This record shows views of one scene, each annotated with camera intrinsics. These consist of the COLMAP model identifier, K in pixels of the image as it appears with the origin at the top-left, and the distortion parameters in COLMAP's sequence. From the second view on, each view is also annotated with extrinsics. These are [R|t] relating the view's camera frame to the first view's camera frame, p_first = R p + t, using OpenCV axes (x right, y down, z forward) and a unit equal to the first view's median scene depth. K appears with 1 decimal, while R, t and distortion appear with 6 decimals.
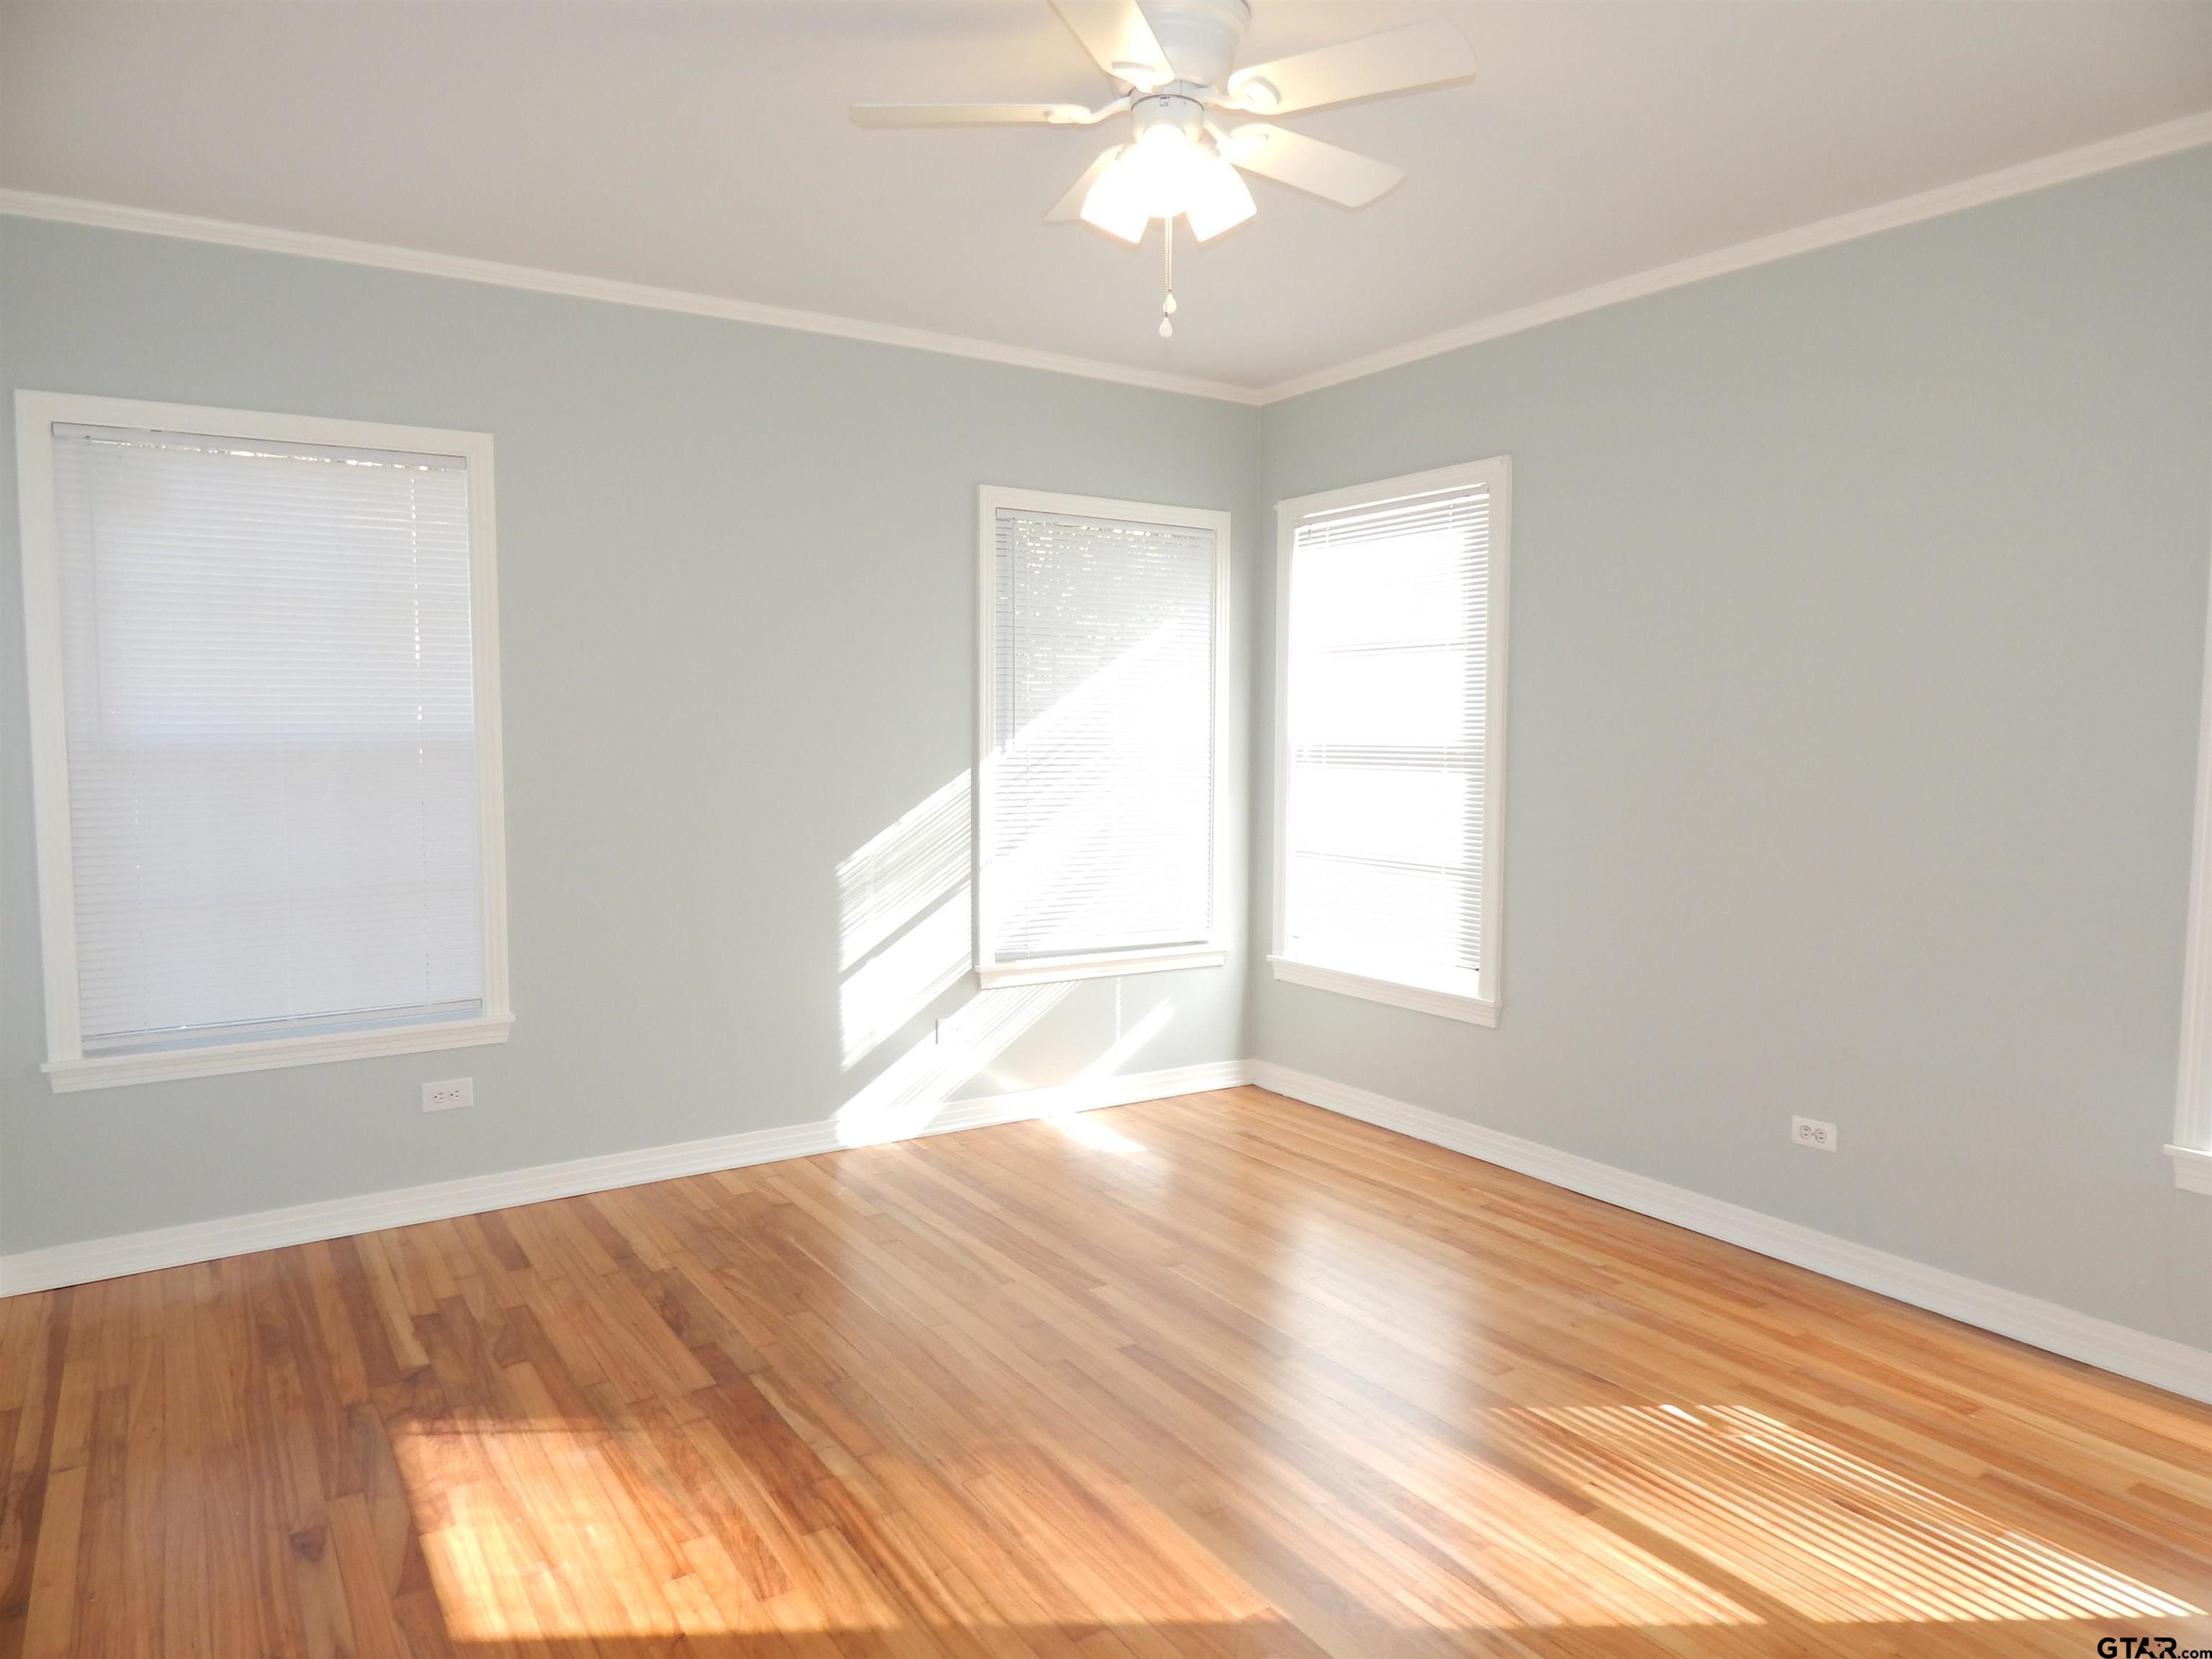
lens RADIAL K [[1484.3, 0, 1121.7], [0, 1484.3, 832.8], [0, 0, 1]] dist [0.025960, -0.019587]
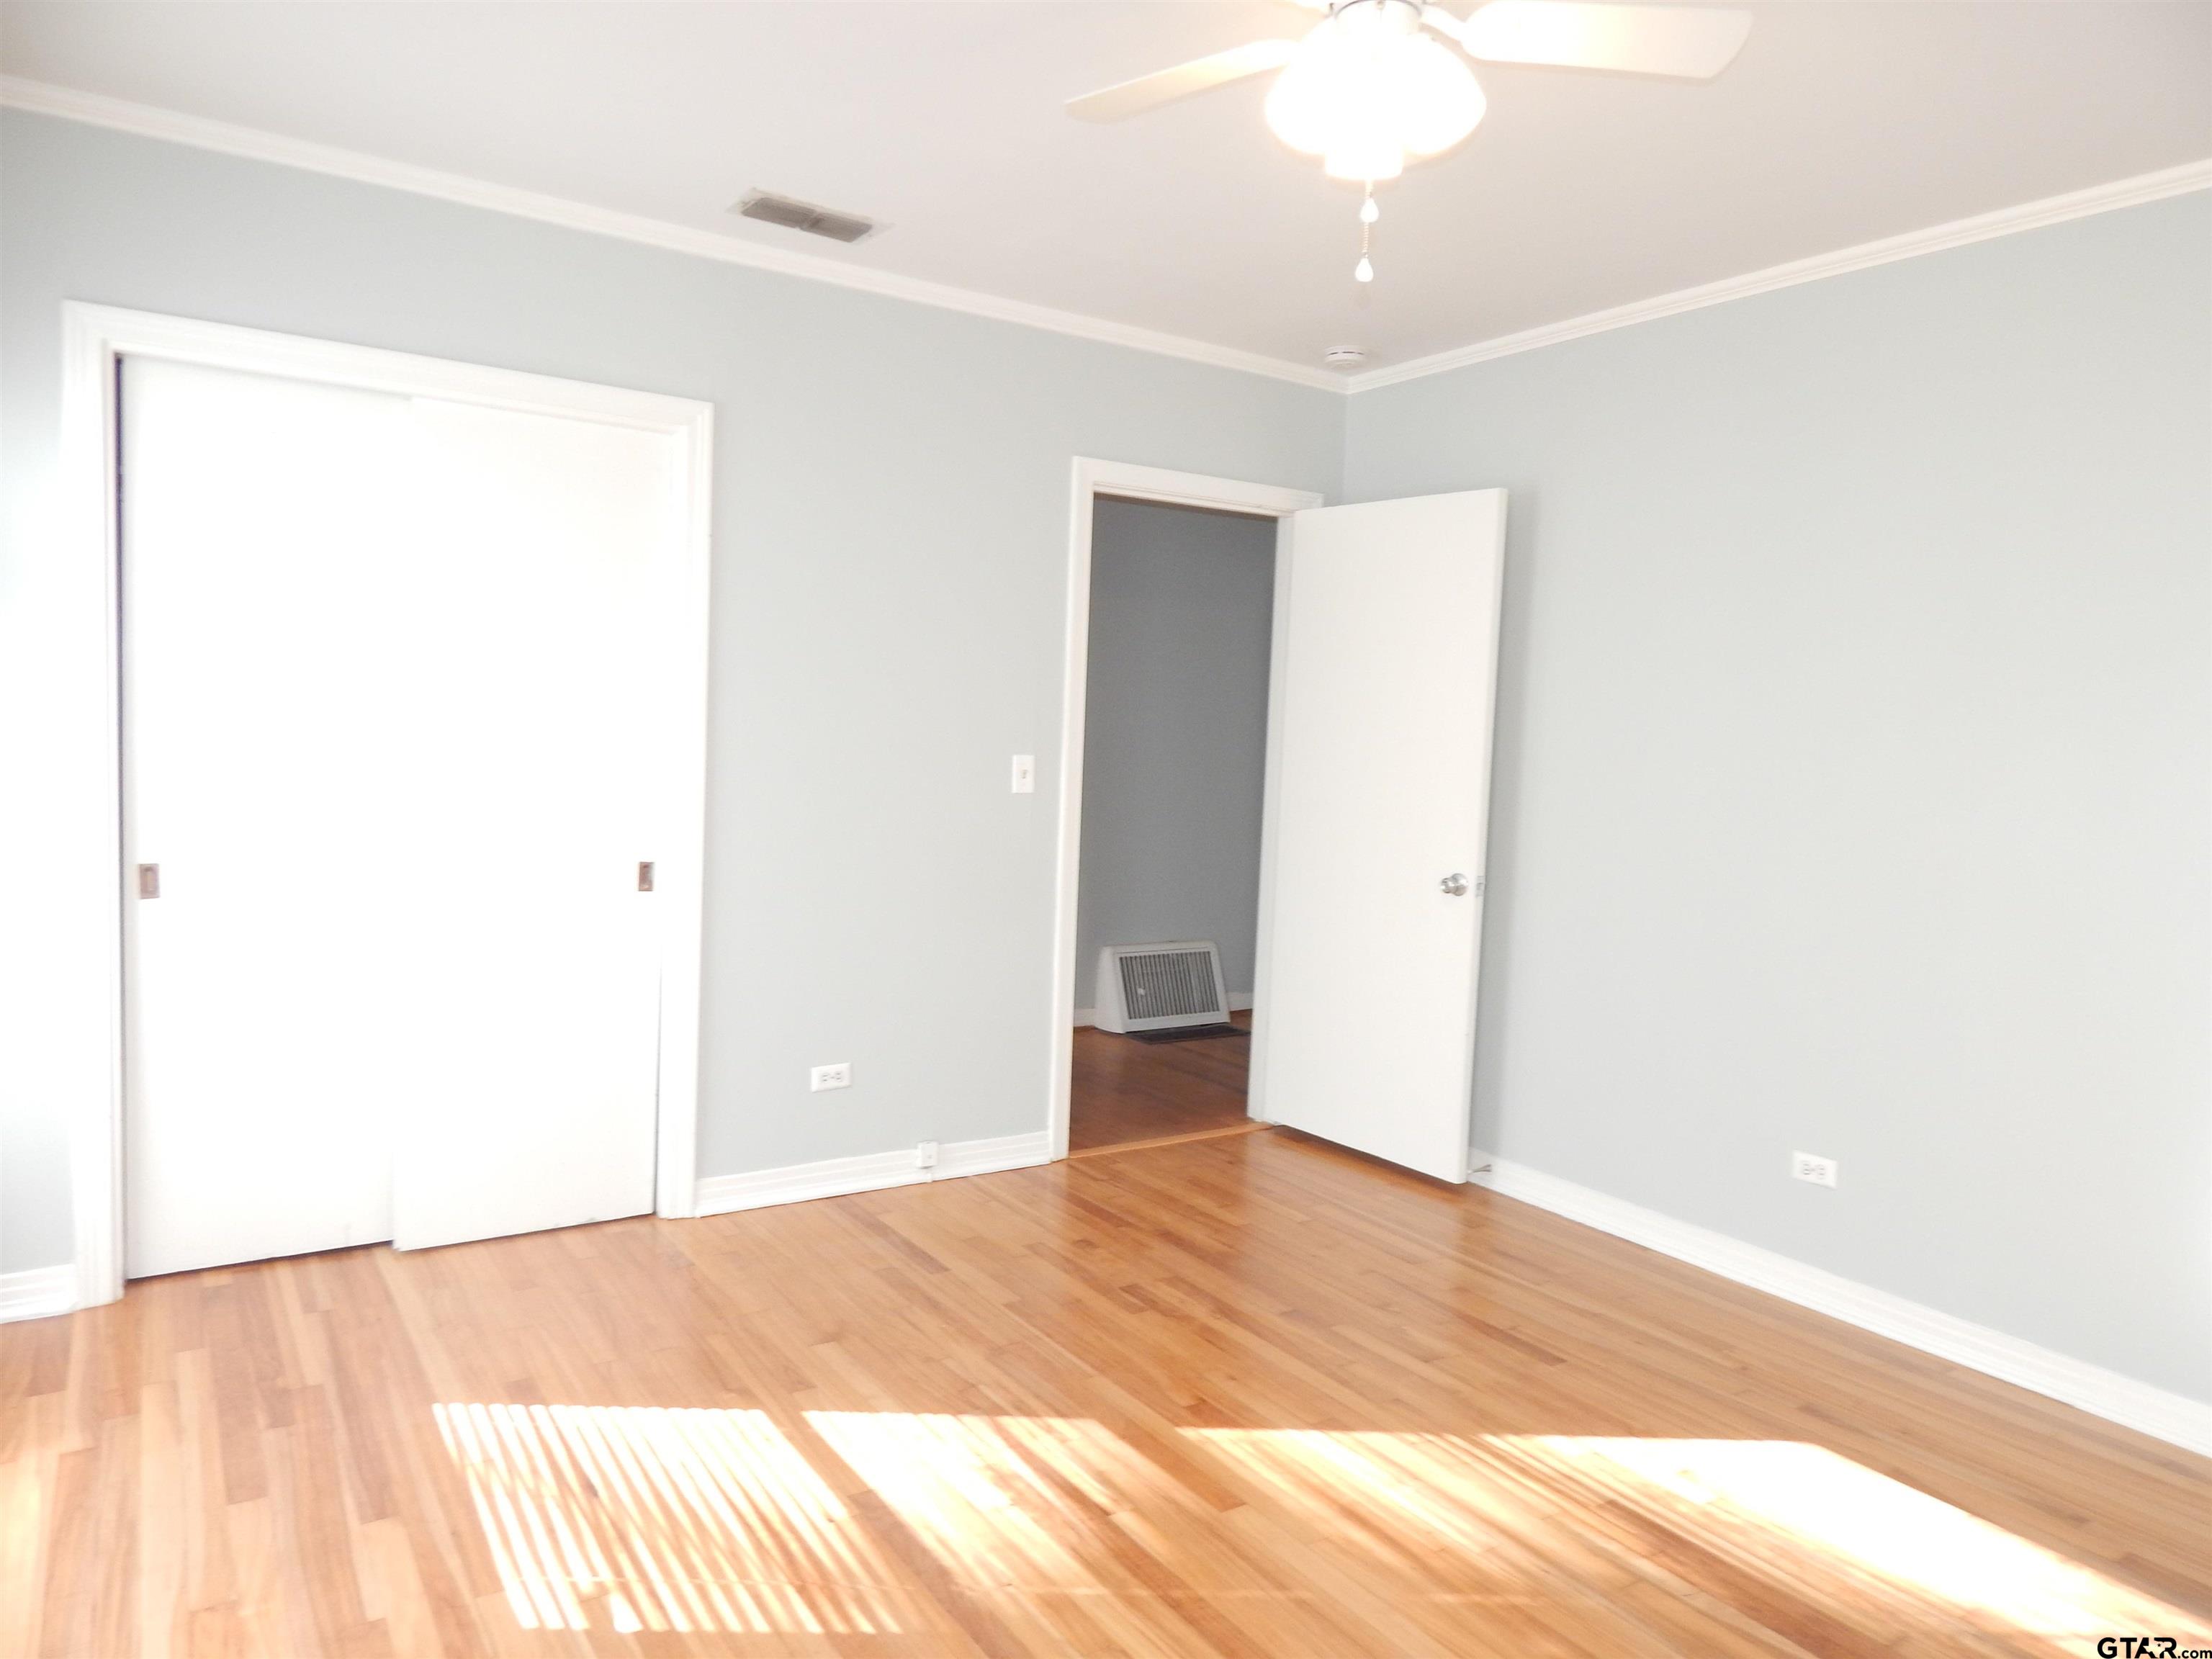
lens RADIAL K [[1484.3, 0, 1121.7], [0, 1484.3, 832.8], [0, 0, 1]] dist [0.025960, -0.019587]
pose [[-0.998899, -0.046921, -0.000093, 0.112034], [-0.046386, 0.987213, 0.152507, -0.101880], [-0.007064, 0.152343, -0.988302, 1.350999]]
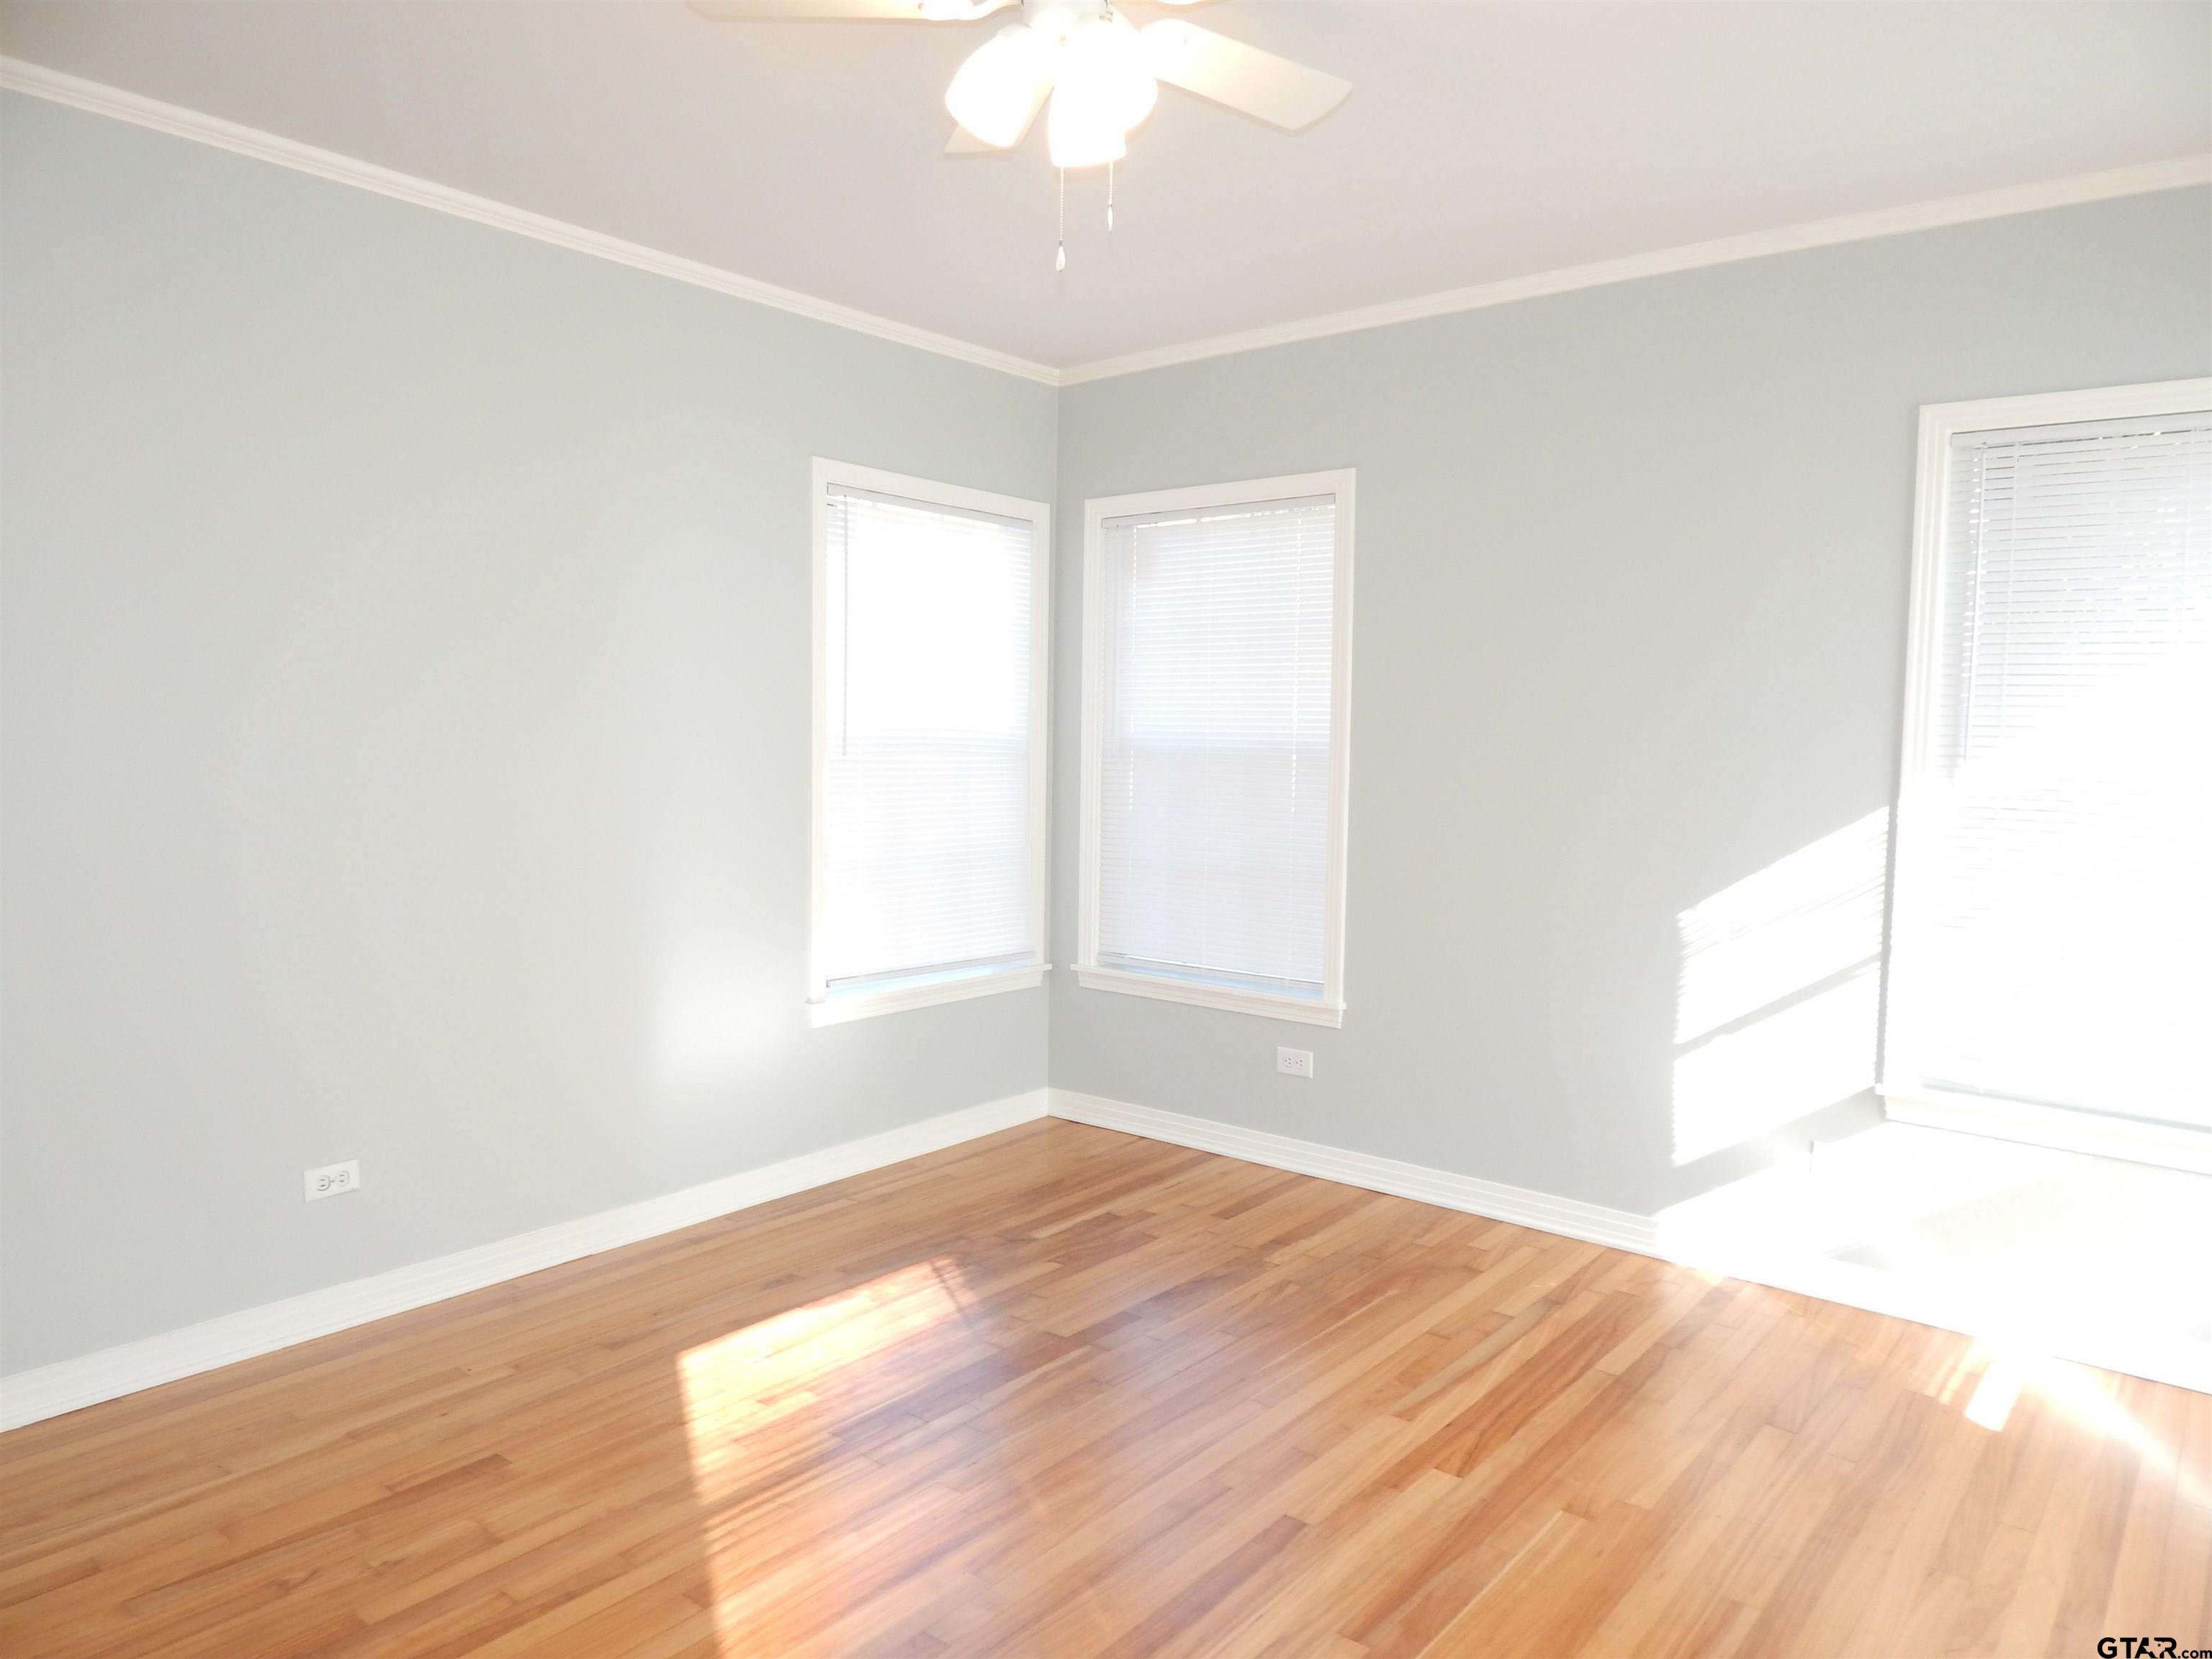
lens RADIAL K [[1484.3, 0, 1121.7], [0, 1484.3, 832.8], [0, 0, 1]] dist [0.025960, -0.019587]
pose [[0.291536, 0.070246, -0.953977, 0.618406], [-0.087564, 0.995072, 0.046512, -0.041078], [0.952544, 0.069974, 0.296250, 0.572916]]
